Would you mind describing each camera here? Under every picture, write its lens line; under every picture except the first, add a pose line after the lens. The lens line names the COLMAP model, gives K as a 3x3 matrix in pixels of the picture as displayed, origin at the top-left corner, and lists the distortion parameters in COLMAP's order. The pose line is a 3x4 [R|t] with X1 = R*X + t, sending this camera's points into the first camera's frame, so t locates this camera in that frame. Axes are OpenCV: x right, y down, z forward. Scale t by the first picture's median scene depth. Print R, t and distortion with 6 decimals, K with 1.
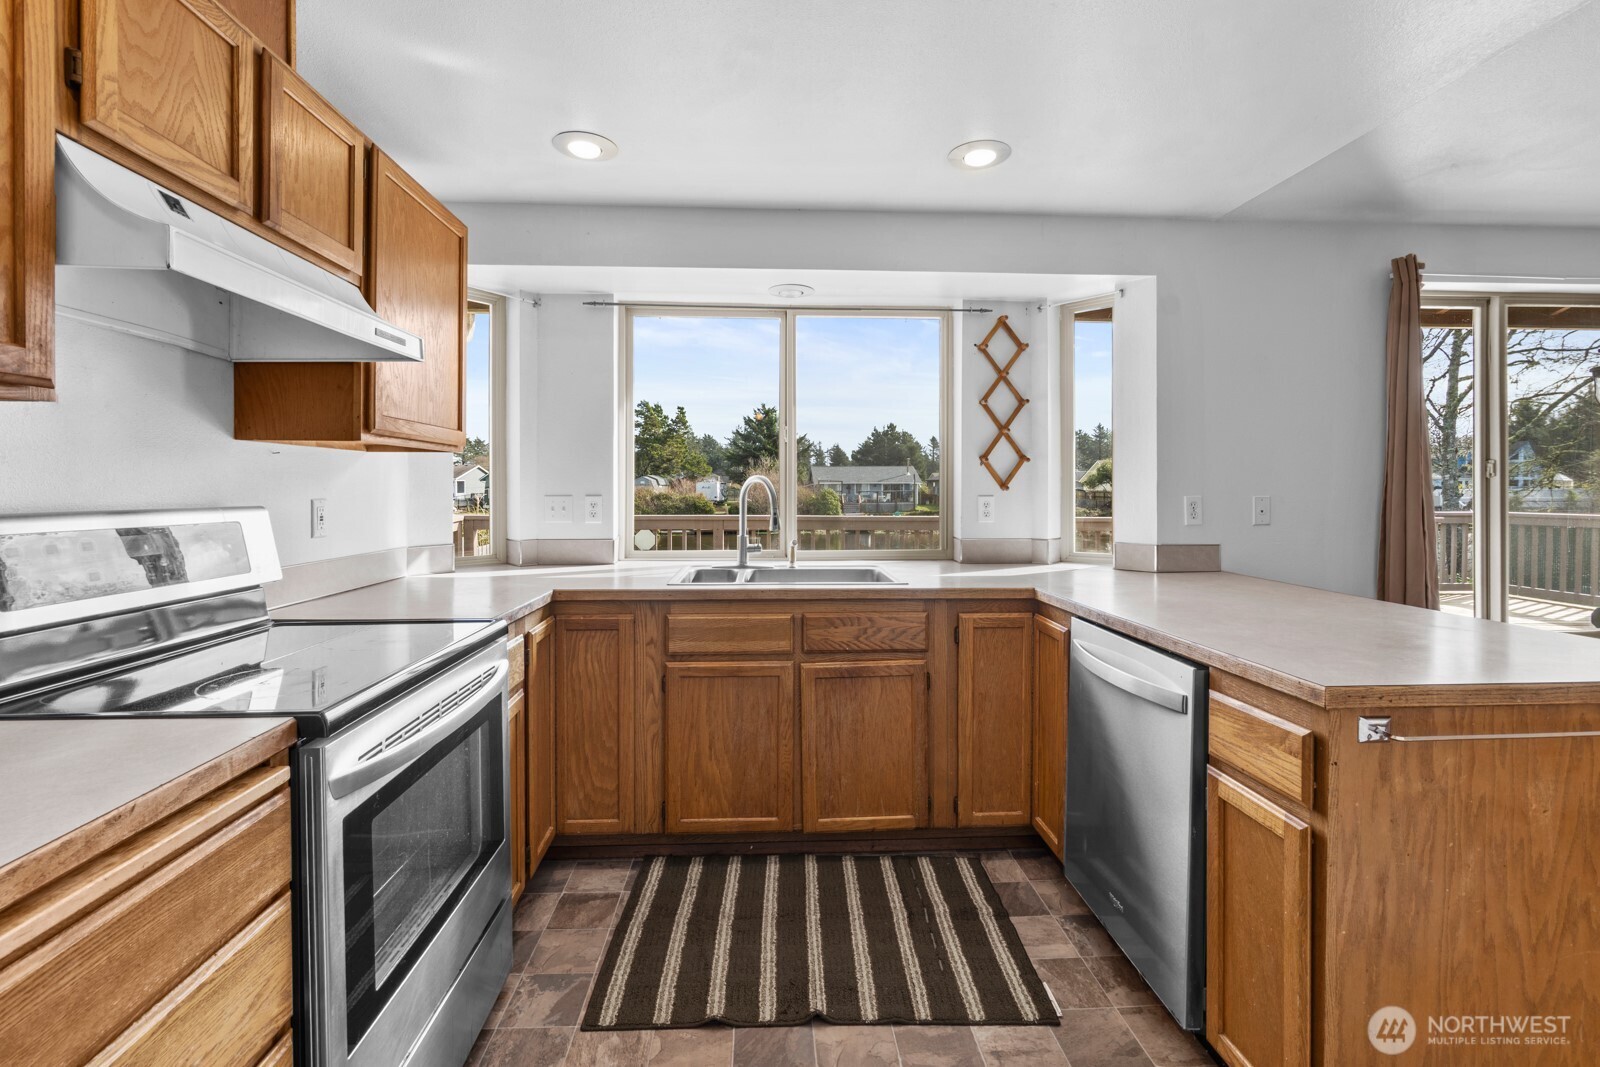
lens RADIAL K [[711.4, 0, 780.5], [0, 711.4, 480.7], [0, 0, 1]] dist [-0.003108, 0.001029]
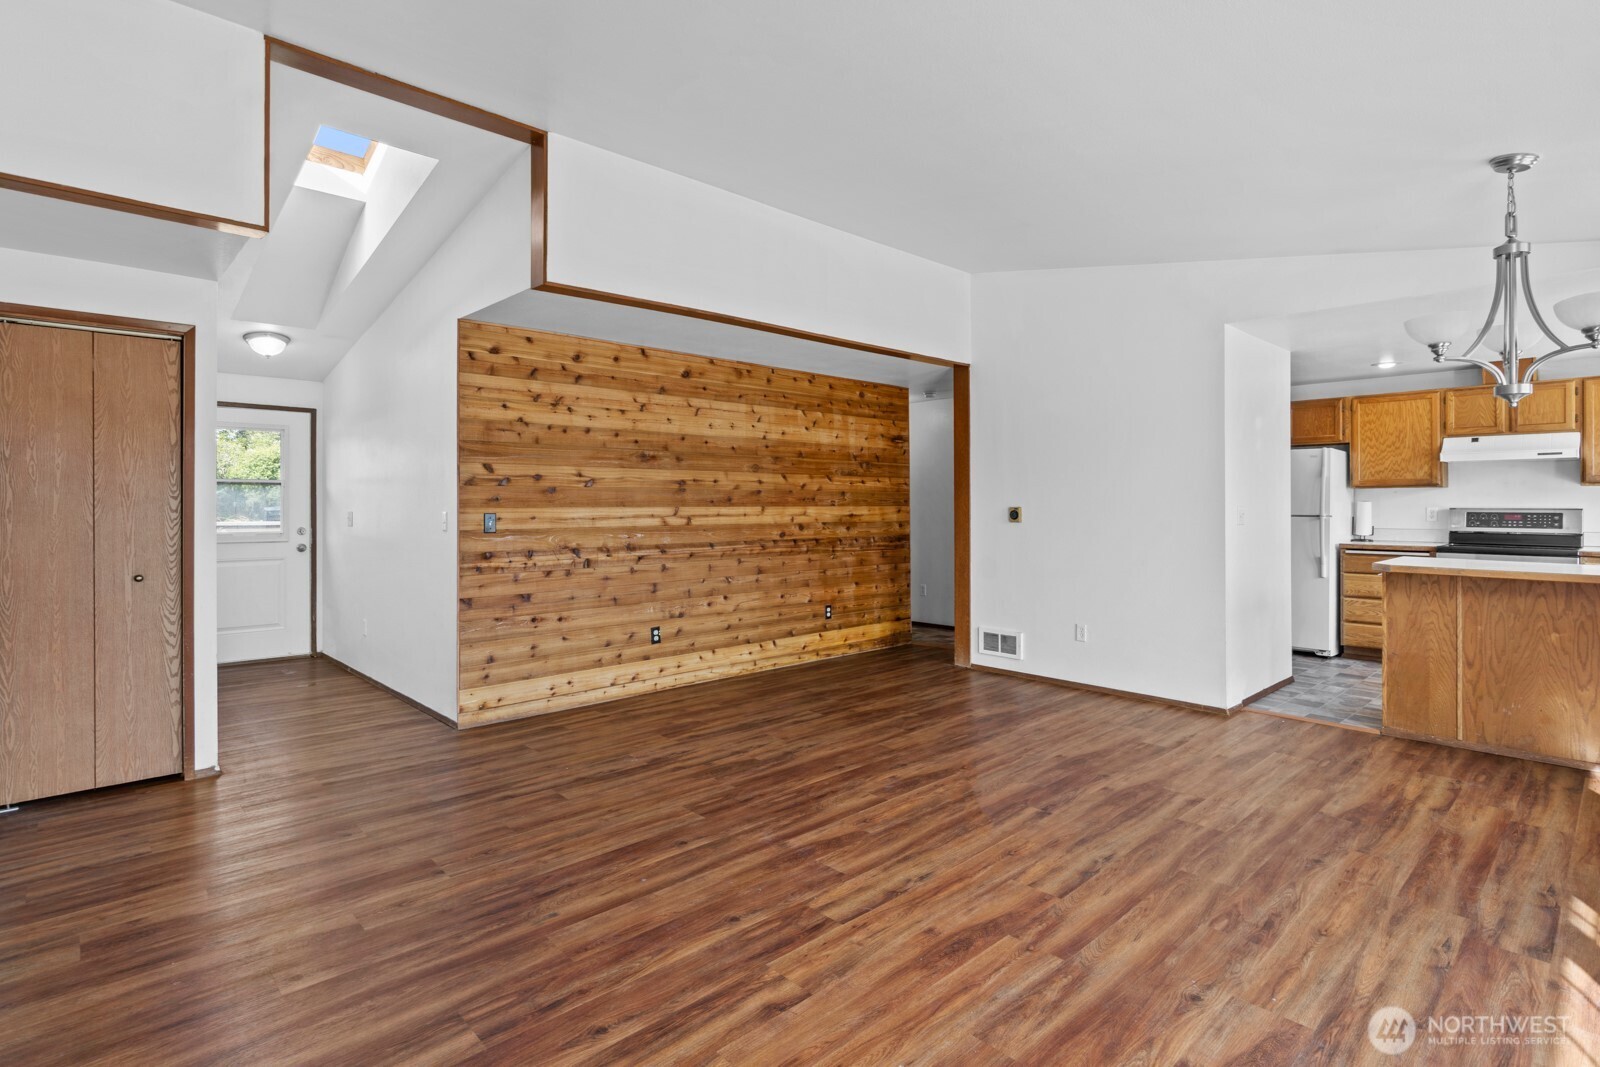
lens RADIAL K [[776.2, 0, 806.8], [0, 776.2, 513.2], [0, 0, 1]] dist [-0.010990, 0.003190]
pose [[-0.767643, 0.008651, -0.640819, 2.175545], [0.007874, 0.999961, 0.004067, 0.009993], [0.640829, -0.001924, -0.767681, 0.801274]]
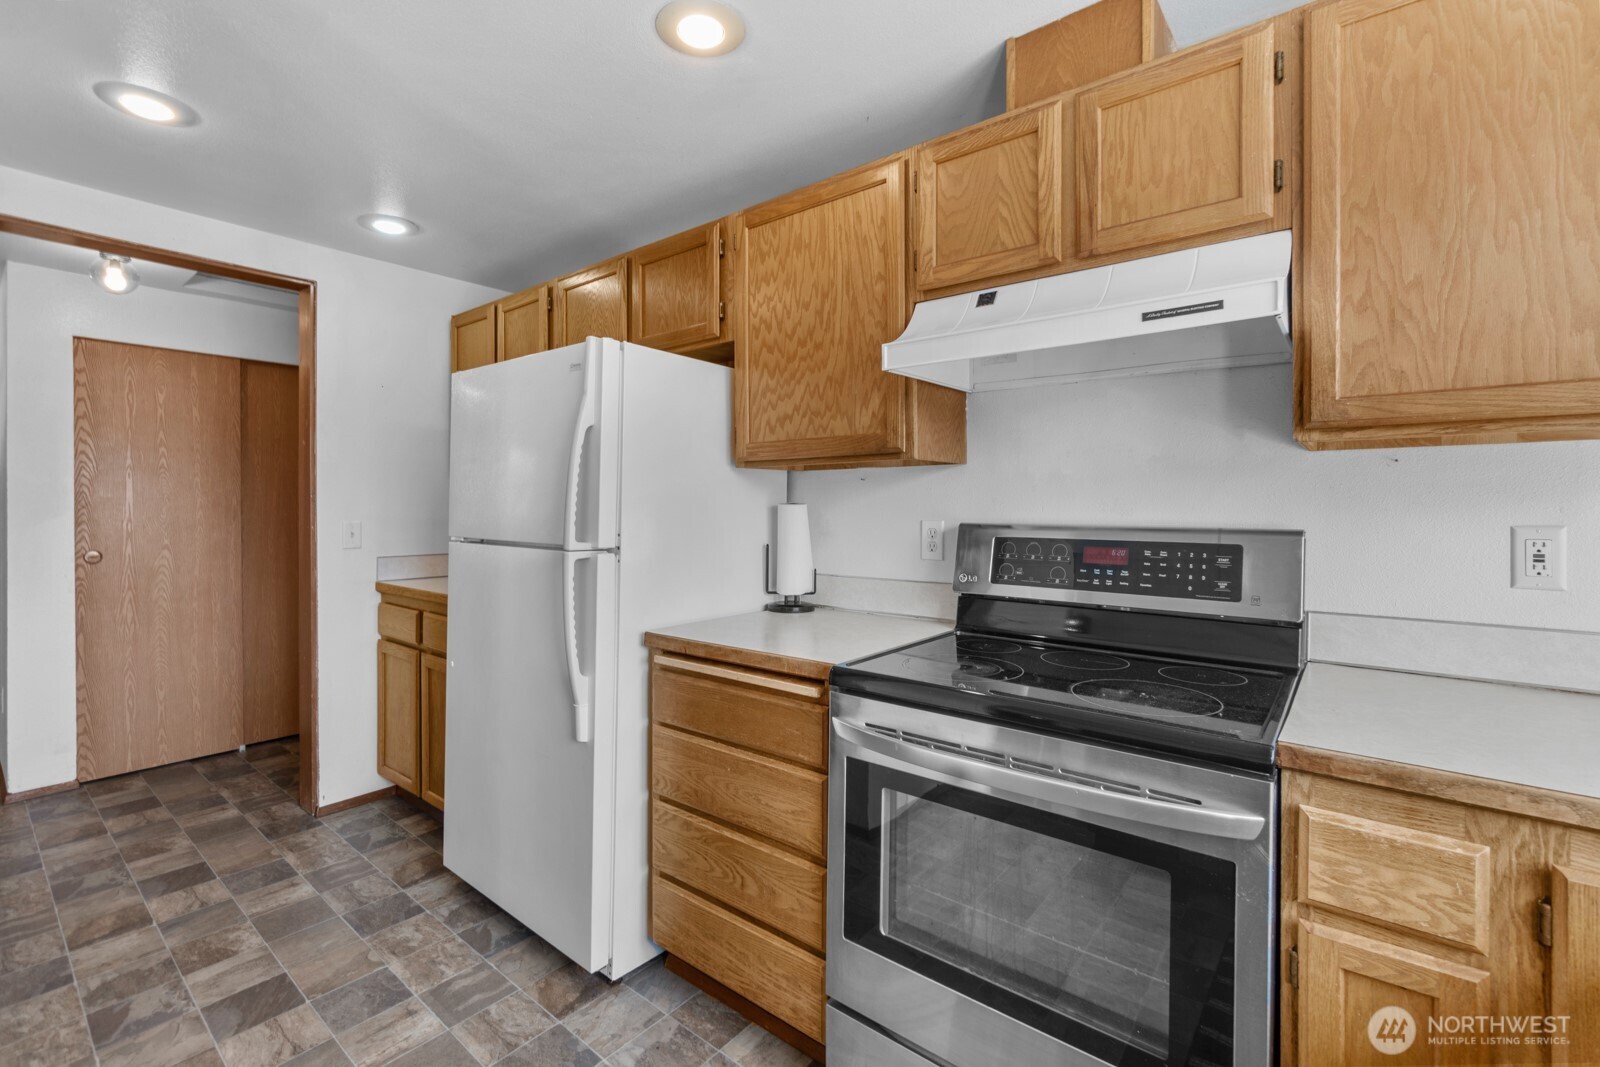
lens RADIAL K [[711.4, 0, 789.3], [0, 711.4, 507.3], [0, 0, 1]] dist [-0.003108, 0.001029]
pose [[-0.658059, 0.002561, -0.752962, 0.161311], [0.008058, 0.999961, -0.003641, 0.004327], [0.752923, -0.008464, -0.658054, 0.631480]]
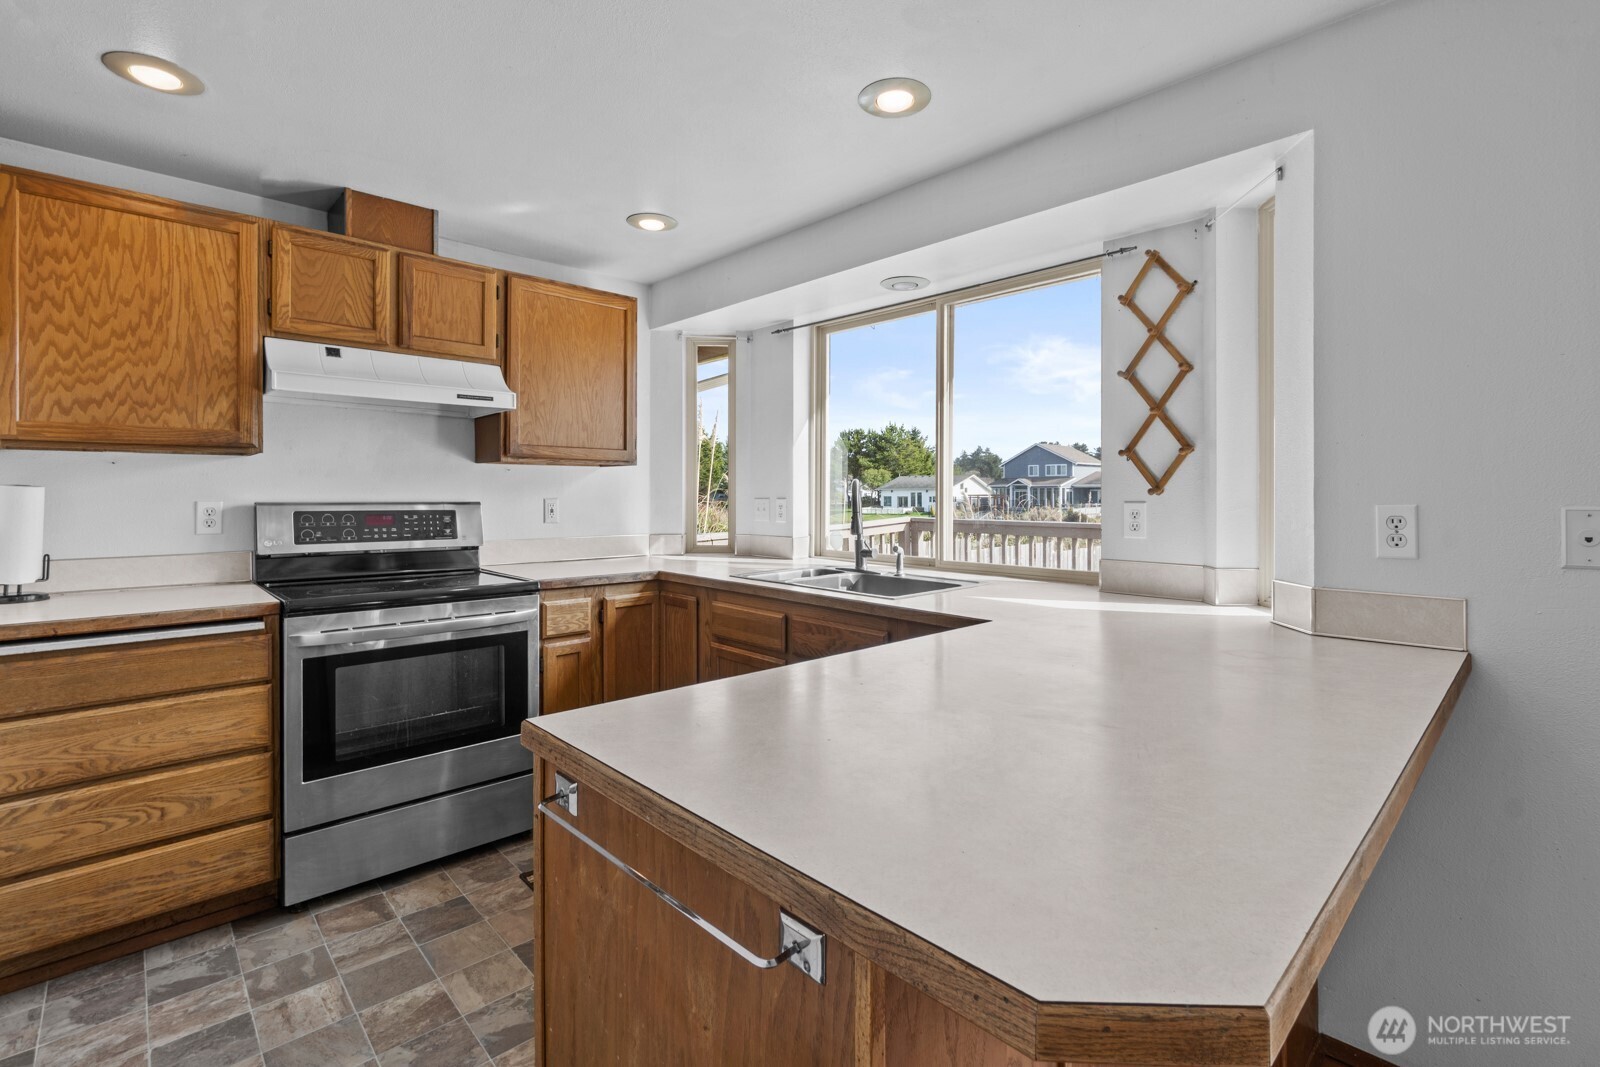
lens RADIAL K [[711.4, 0, 795.9], [0, 711.4, 489.0], [0, 0, 1]] dist [-0.003108, 0.001029]
pose [[0.655819, -0.004559, -0.754904, 0.613293], [0.006435, 0.999979, -0.000449, 0.006384], [0.754890, -0.004563, 0.655835, 0.260679]]
